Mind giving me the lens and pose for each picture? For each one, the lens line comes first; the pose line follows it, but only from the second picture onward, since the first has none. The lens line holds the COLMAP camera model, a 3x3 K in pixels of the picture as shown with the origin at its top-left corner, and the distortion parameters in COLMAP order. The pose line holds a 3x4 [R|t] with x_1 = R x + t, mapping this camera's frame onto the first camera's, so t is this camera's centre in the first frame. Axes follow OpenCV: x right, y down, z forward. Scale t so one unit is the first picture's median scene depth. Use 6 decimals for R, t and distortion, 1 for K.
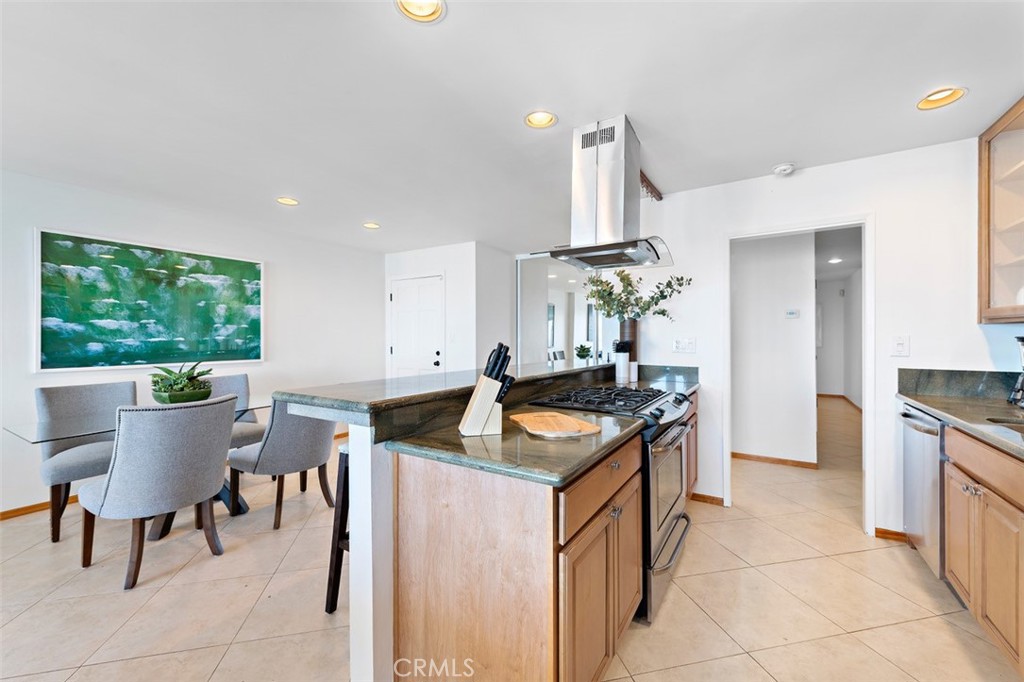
lens RADIAL K [[400.9, 0, 517.2], [0, 400.9, 334.8], [0, 0, 1]] dist [0.011096, -0.003080]
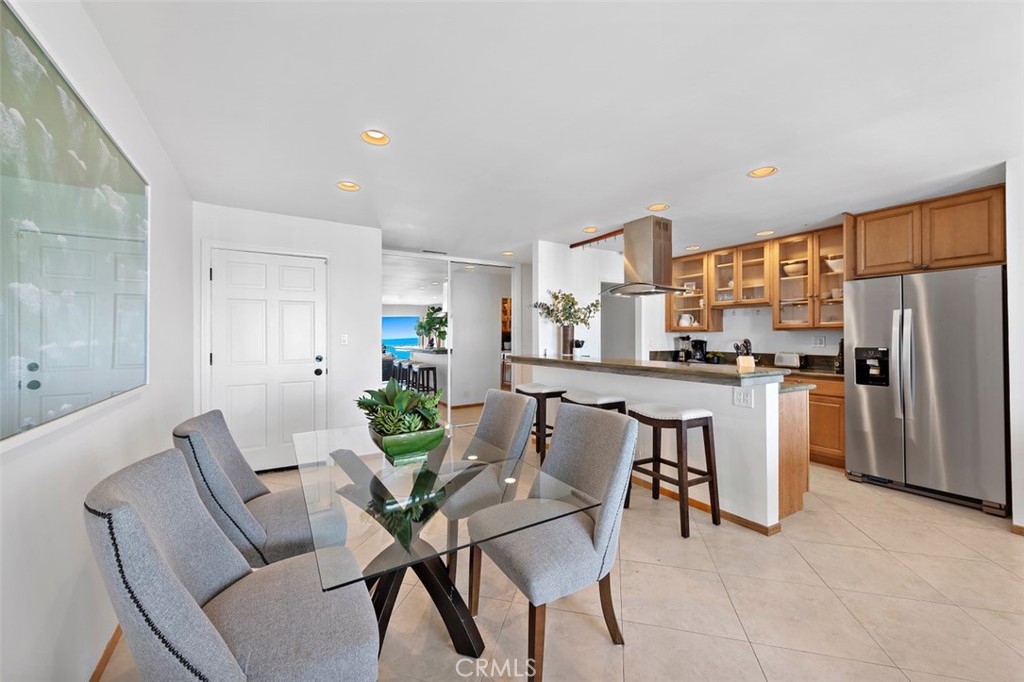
lens RADIAL K [[400.9, 0, 508.1], [0, 400.9, 335.4], [0, 0, 1]] dist [0.011096, -0.003080]
pose [[0.461656, 0.006297, 0.887037, -0.976692], [-0.002087, 0.999980, -0.006012, 0.007353], [-0.887056, 0.000925, 0.461660, 0.452321]]
